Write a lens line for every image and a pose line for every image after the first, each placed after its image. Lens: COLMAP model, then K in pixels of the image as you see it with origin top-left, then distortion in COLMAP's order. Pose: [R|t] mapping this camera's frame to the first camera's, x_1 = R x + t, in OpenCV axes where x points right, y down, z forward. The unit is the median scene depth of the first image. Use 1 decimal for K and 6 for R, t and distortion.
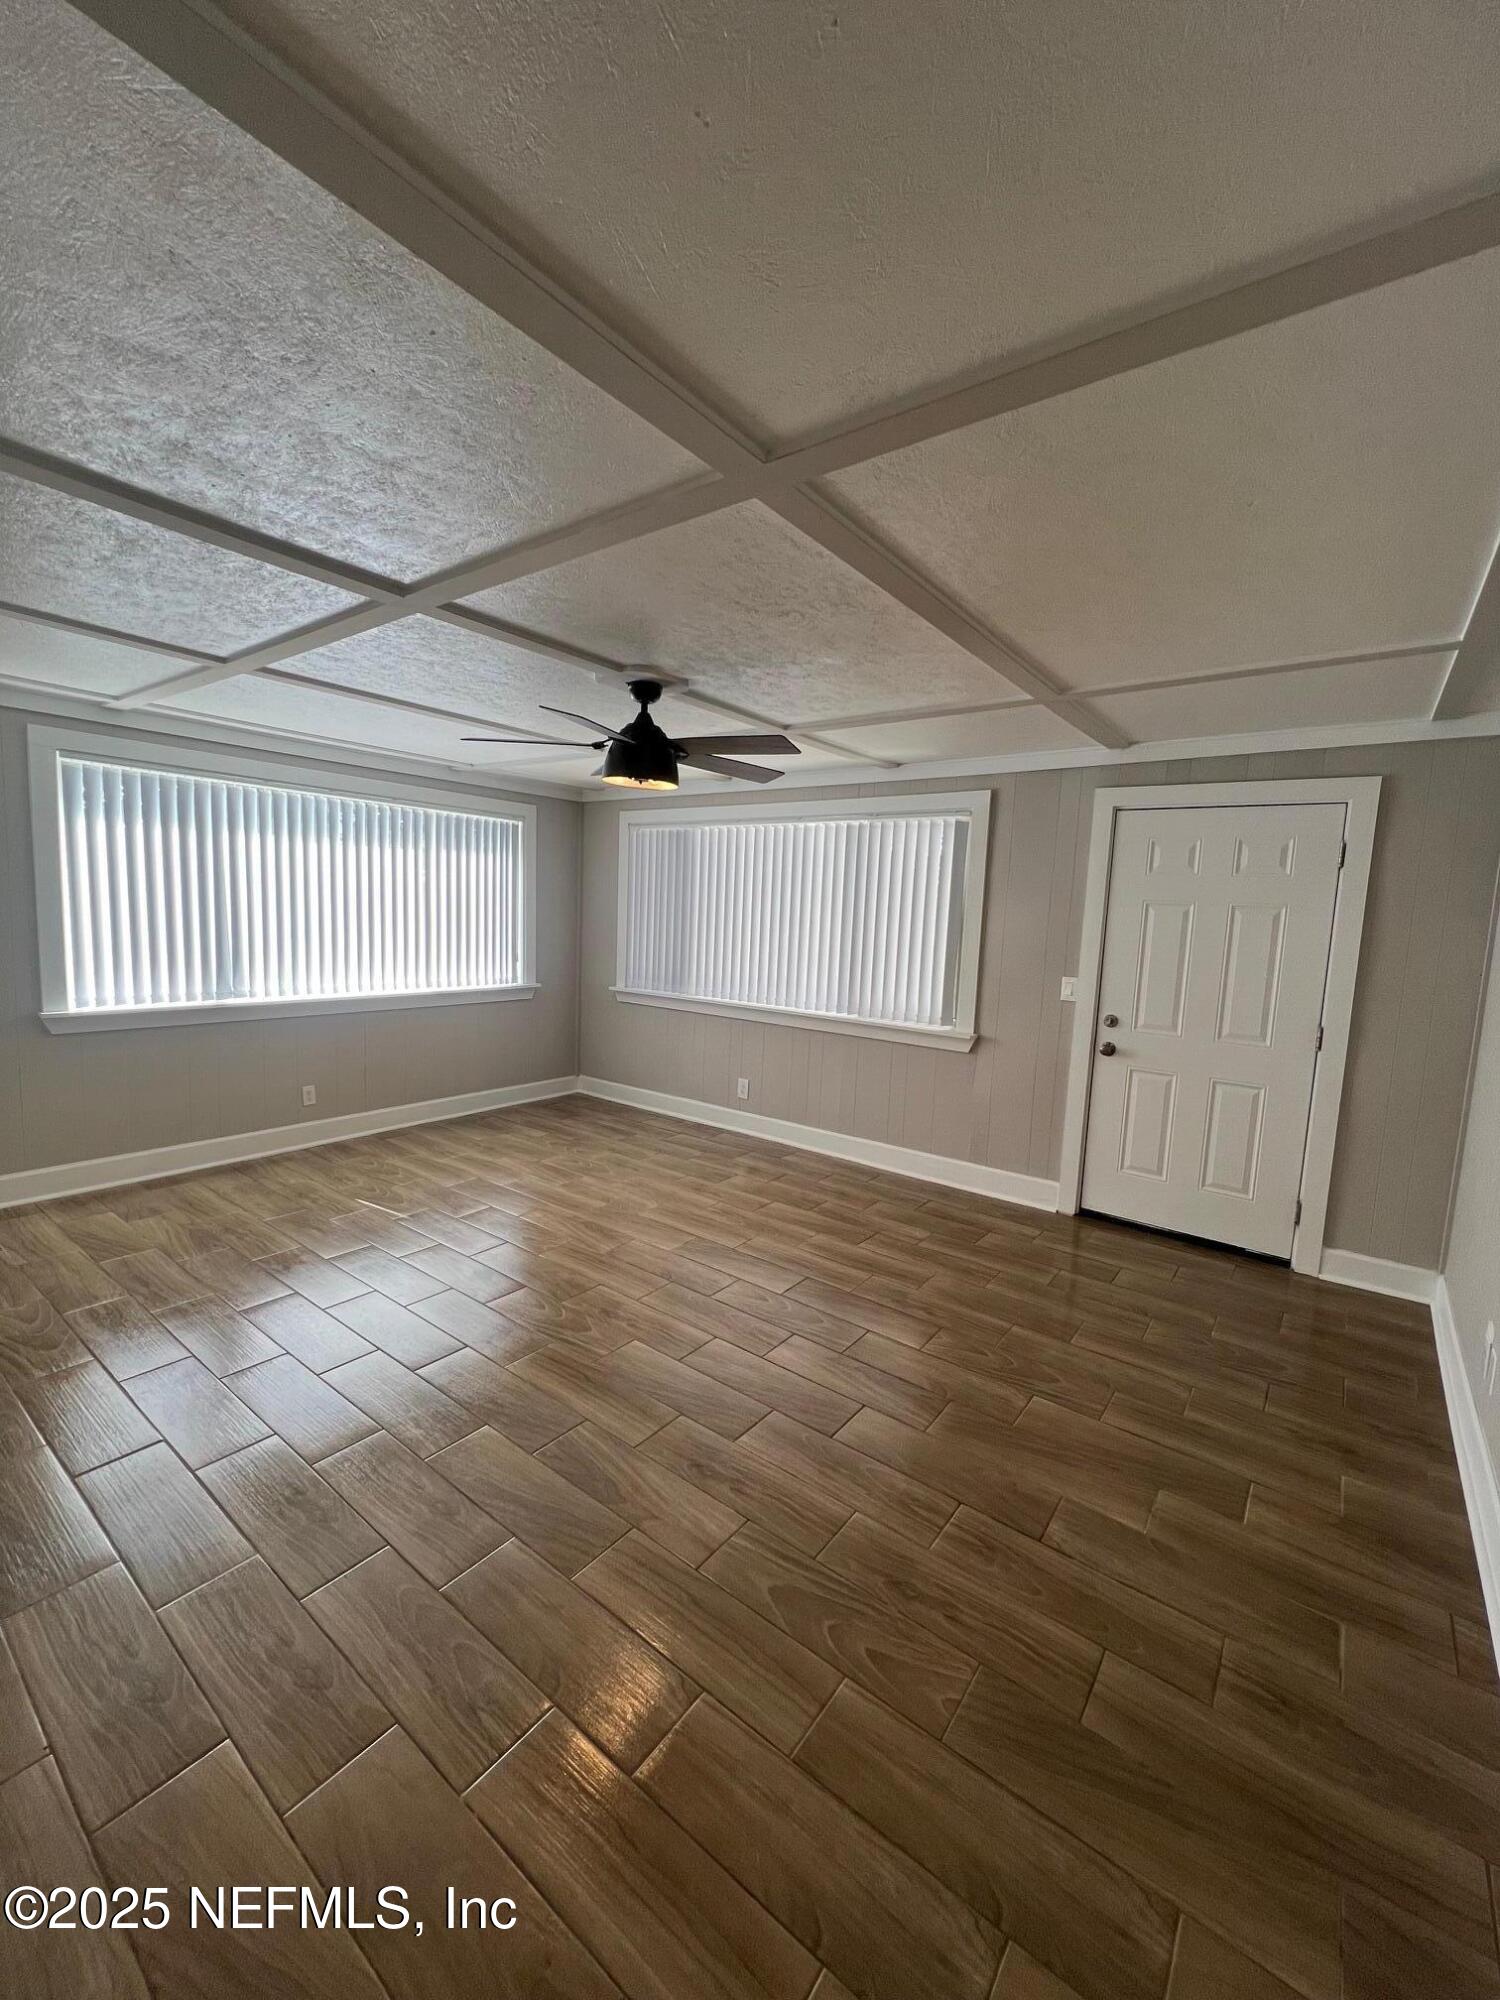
lens RADIAL K [[792.6, 0, 750.0], [0, 792.6, 1000.0], [0, 0, 1]] dist [0.000906, 0.000004]
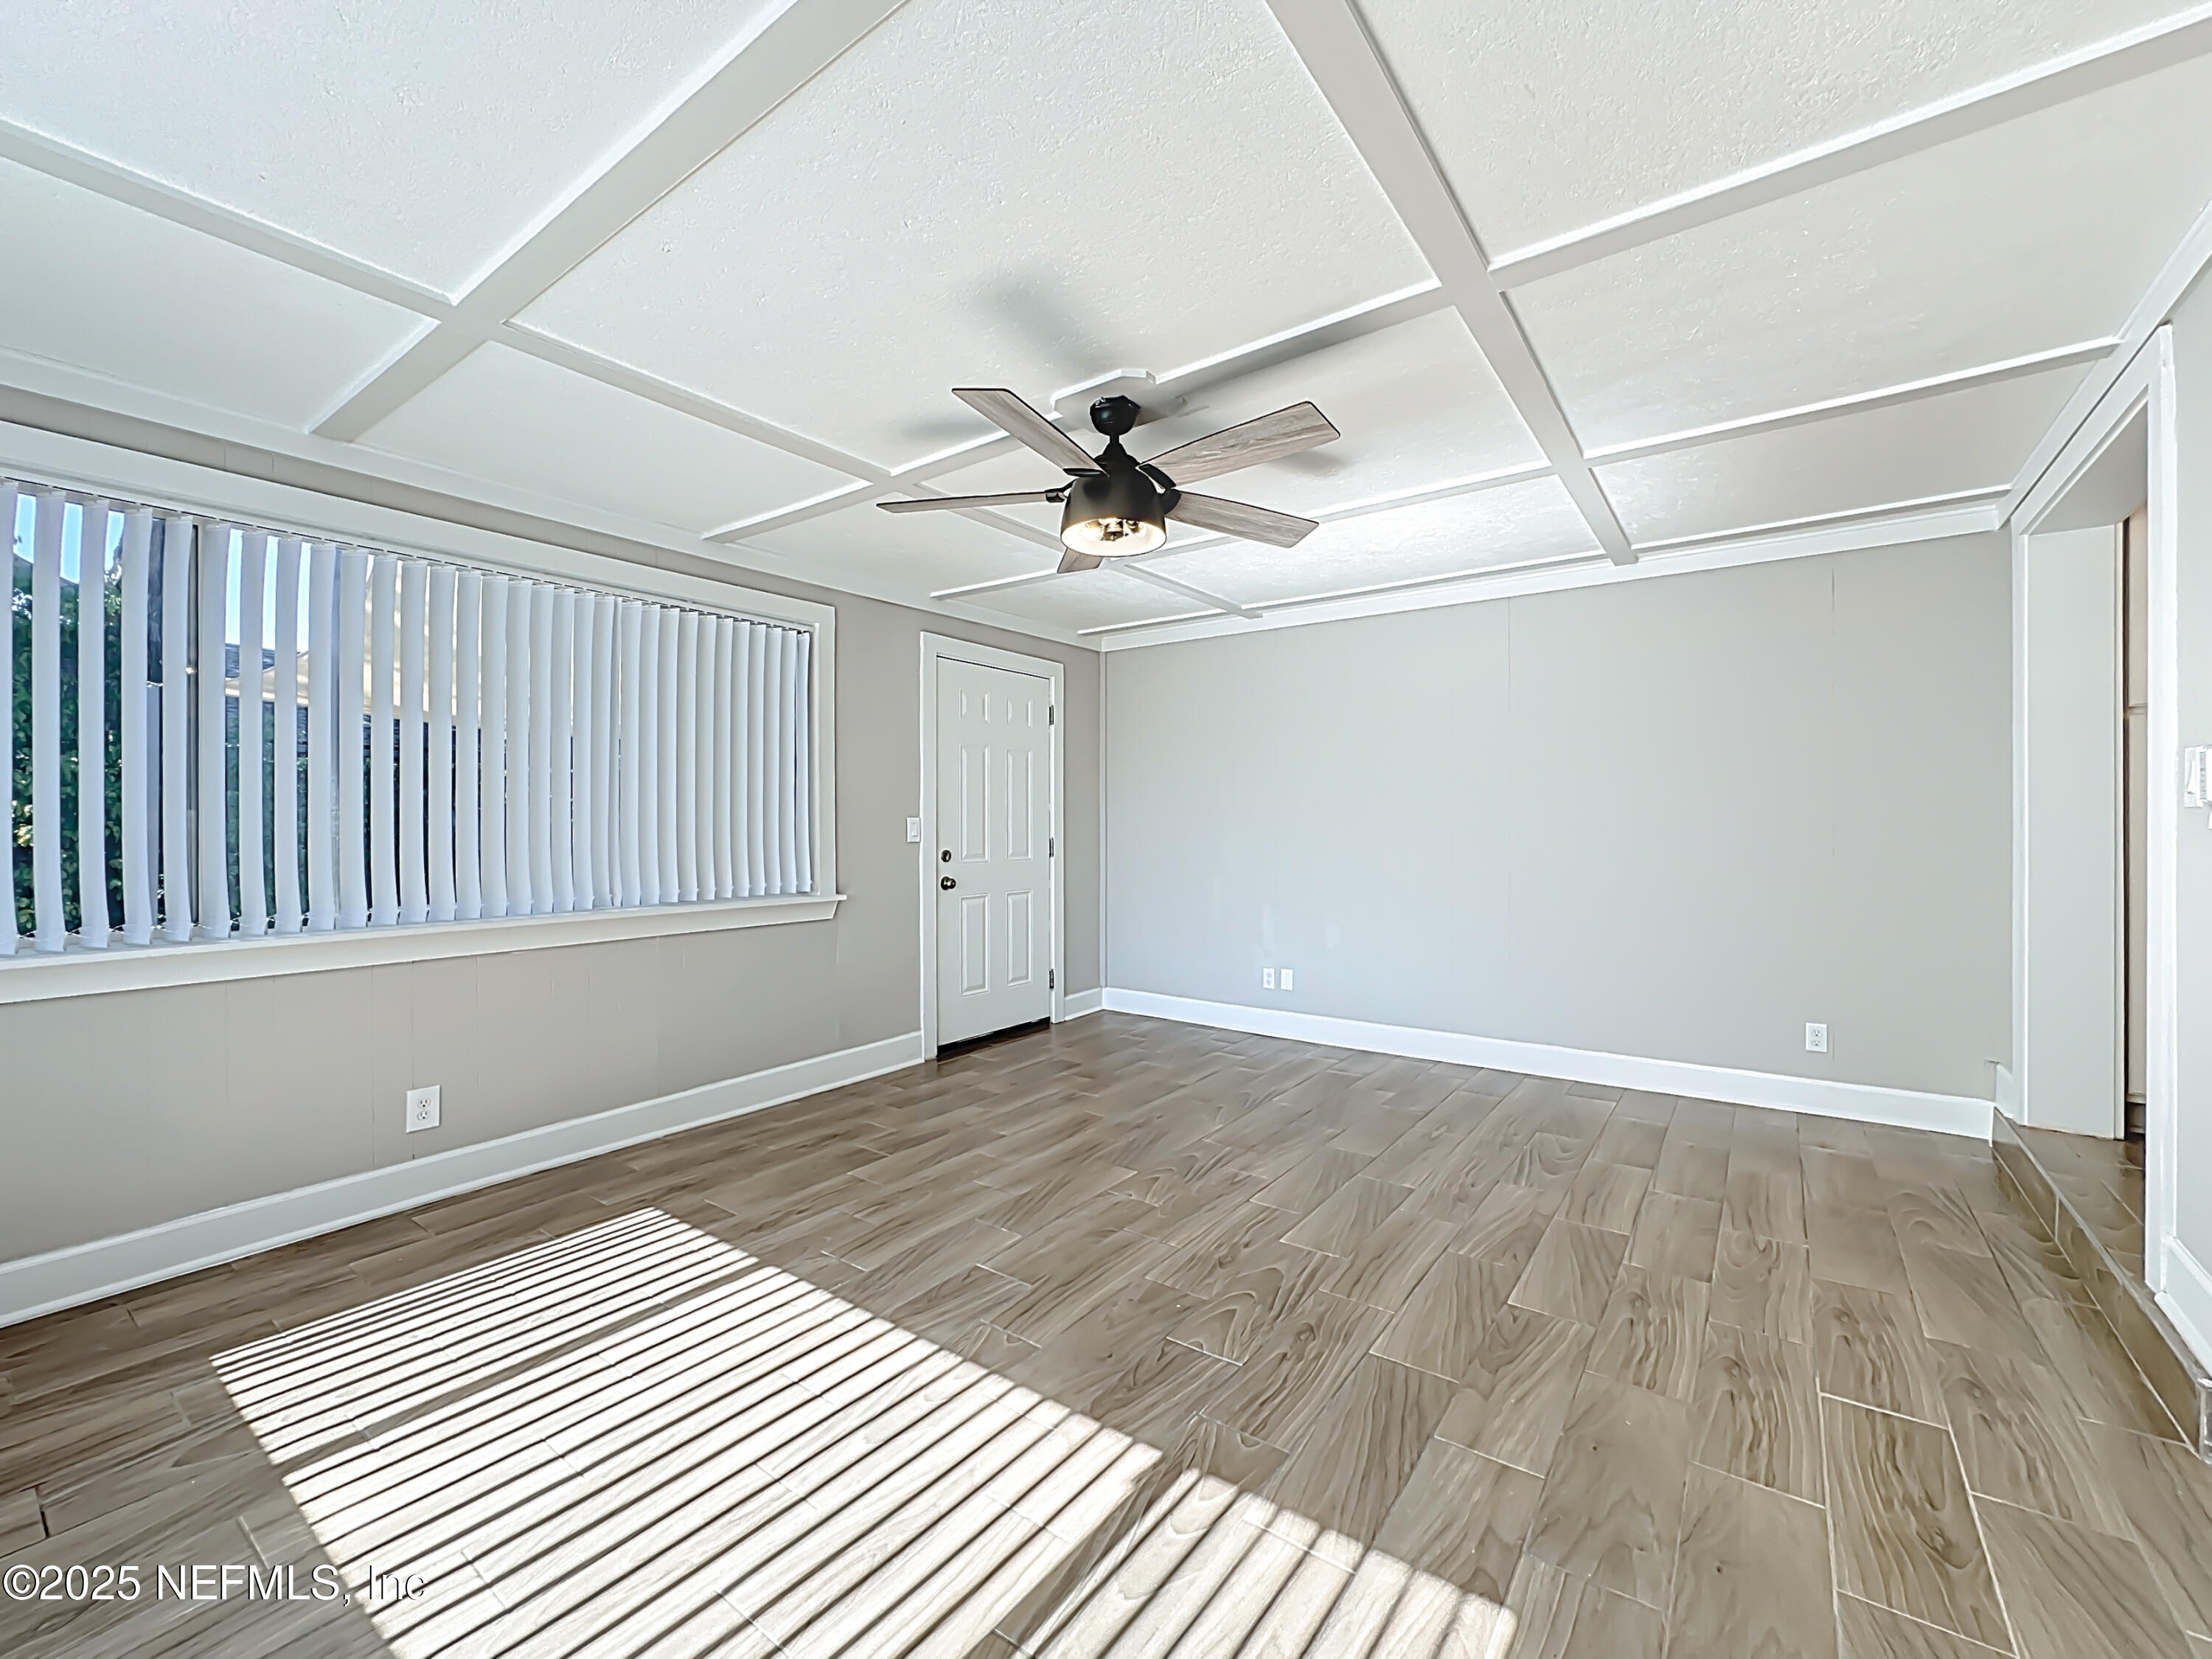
lens RADIAL K [[899.9, 0, 1106.0], [0, 899.9, 829.5], [0, 0, 1]] dist [-0.000880, -0.000347]
pose [[-0.010750, -0.044681, 0.998943, -0.716179], [0.120200, 0.991700, 0.045650, -0.036130], [-0.992691, 0.120564, -0.005290, 0.774369]]
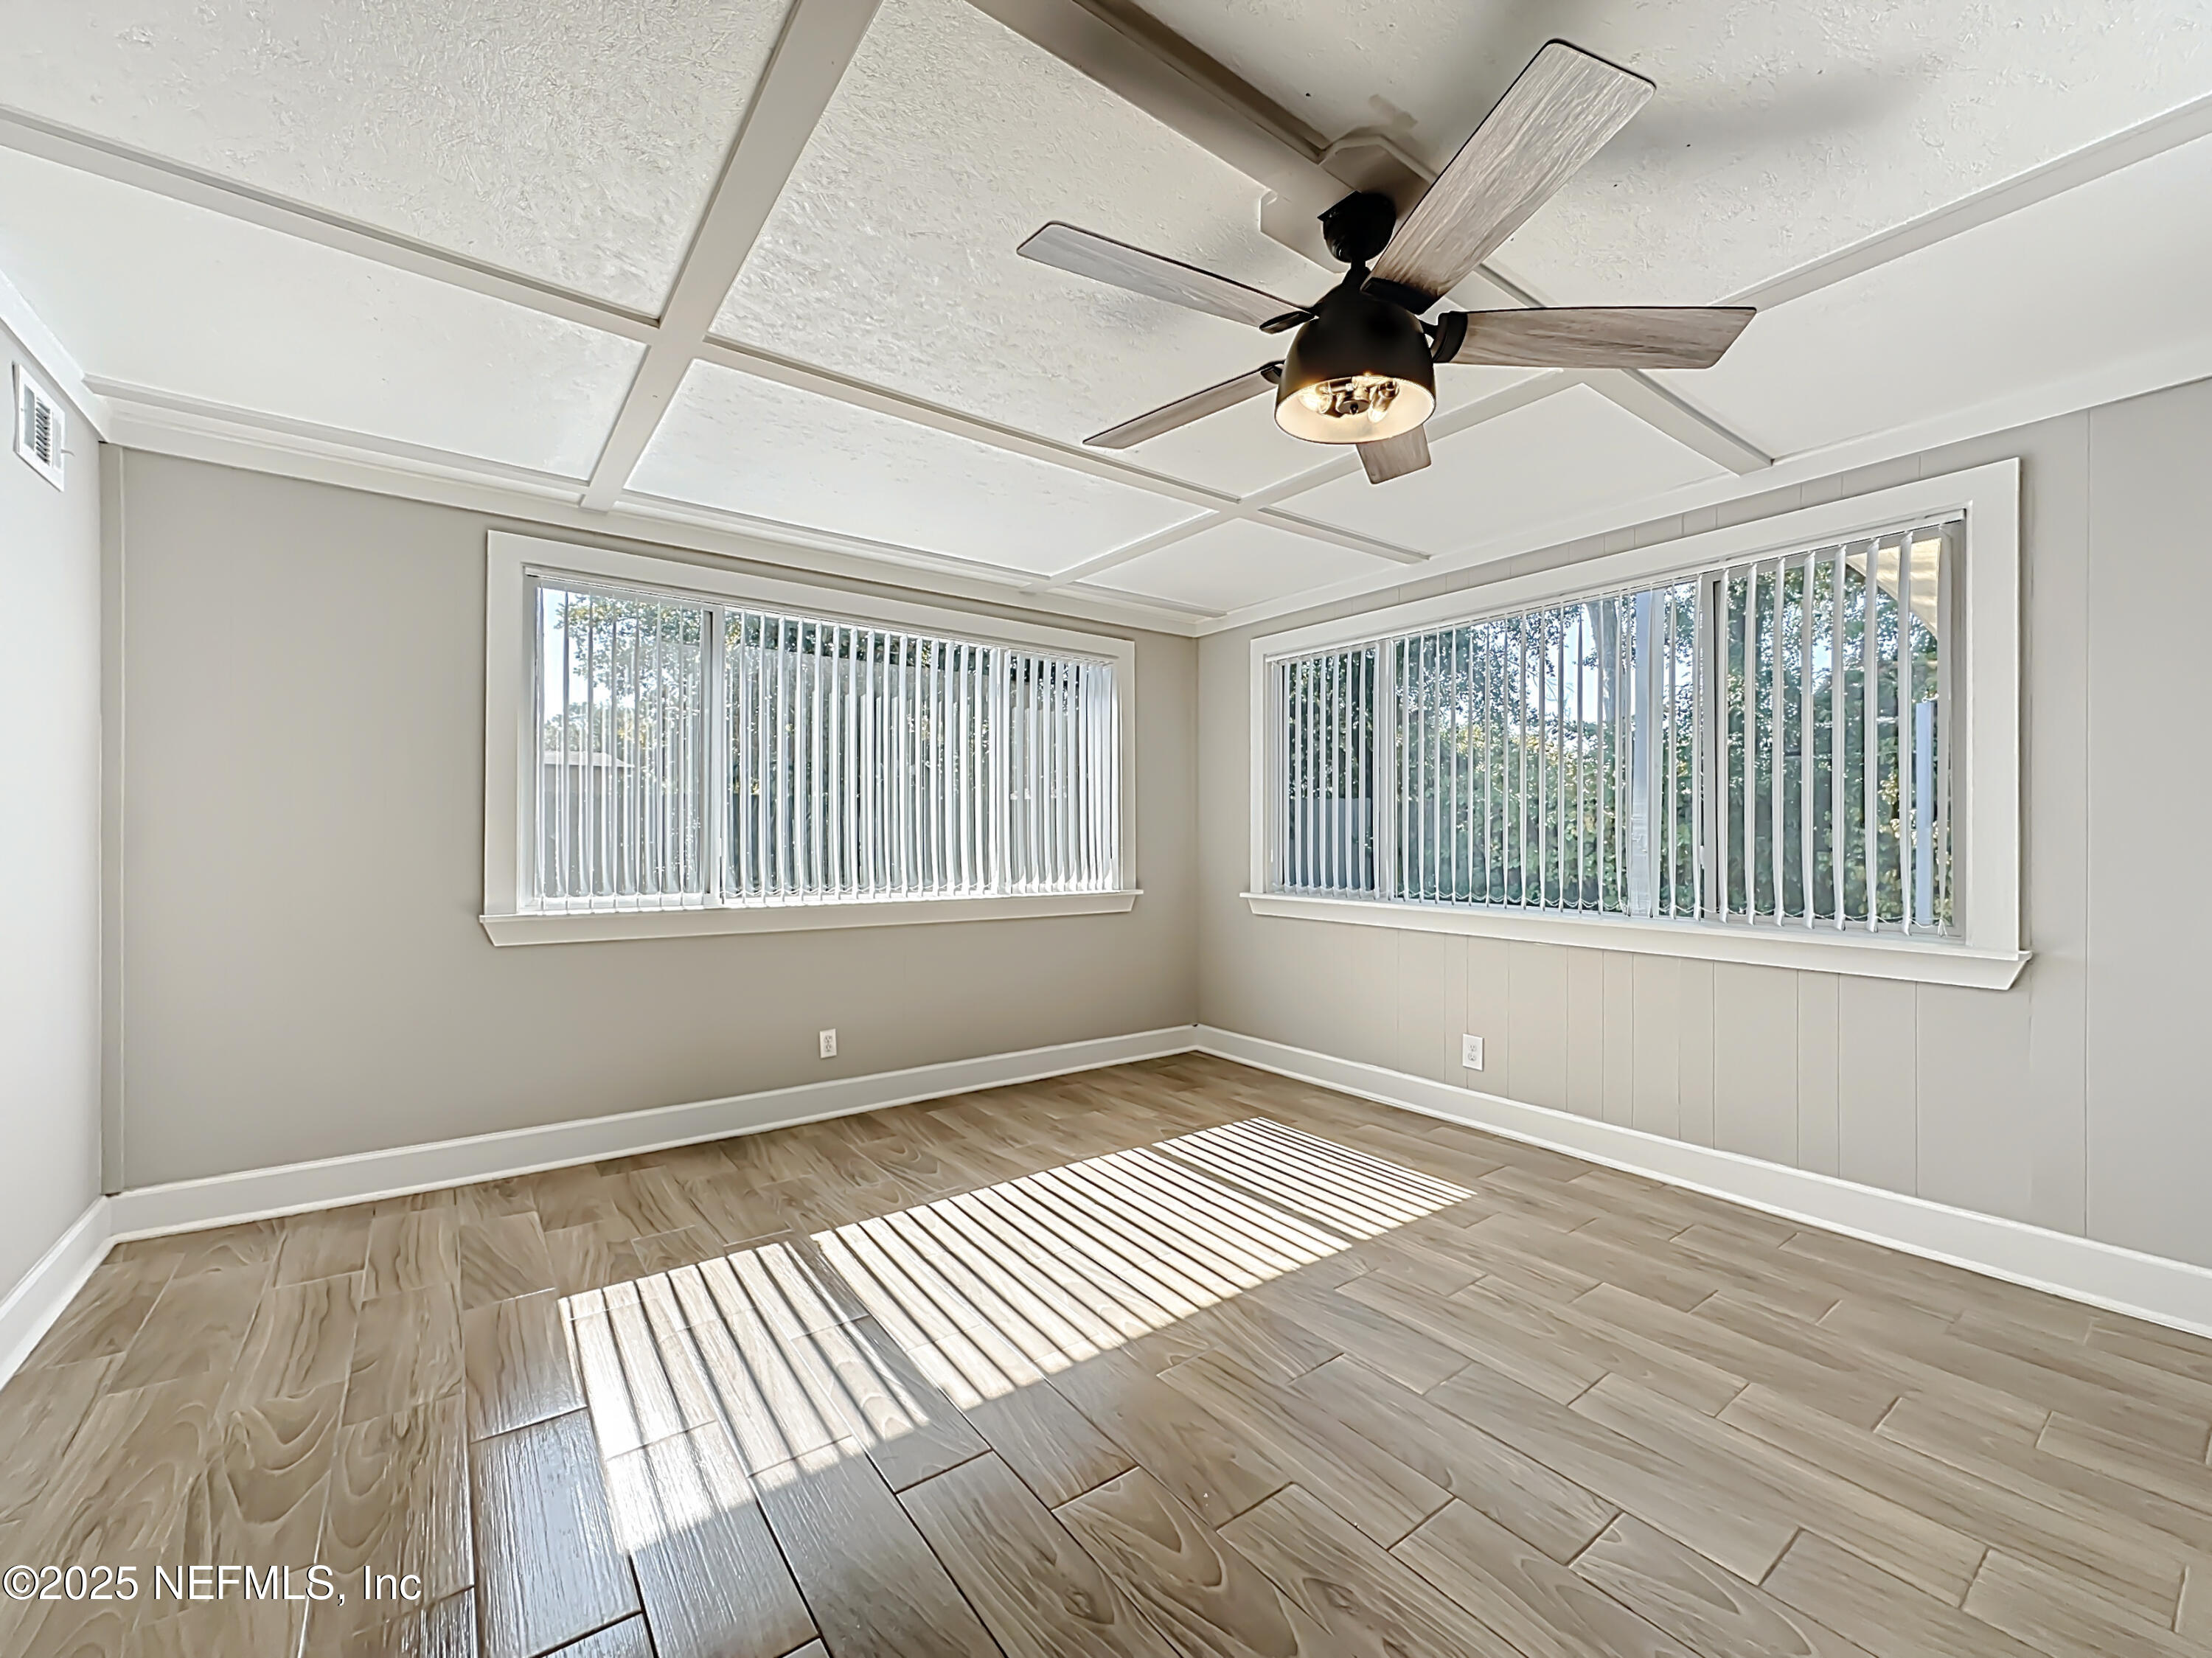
lens RADIAL K [[895.9, 0, 1106.0], [0, 895.9, 829.0], [0, 0, 1]] dist [0.005939, -0.000022]
pose [[0.958087, -0.040834, -0.283552, -0.100323], [0.003884, 0.991550, -0.129666, 0.041873], [0.286451, 0.123130, 0.950150, 0.335447]]
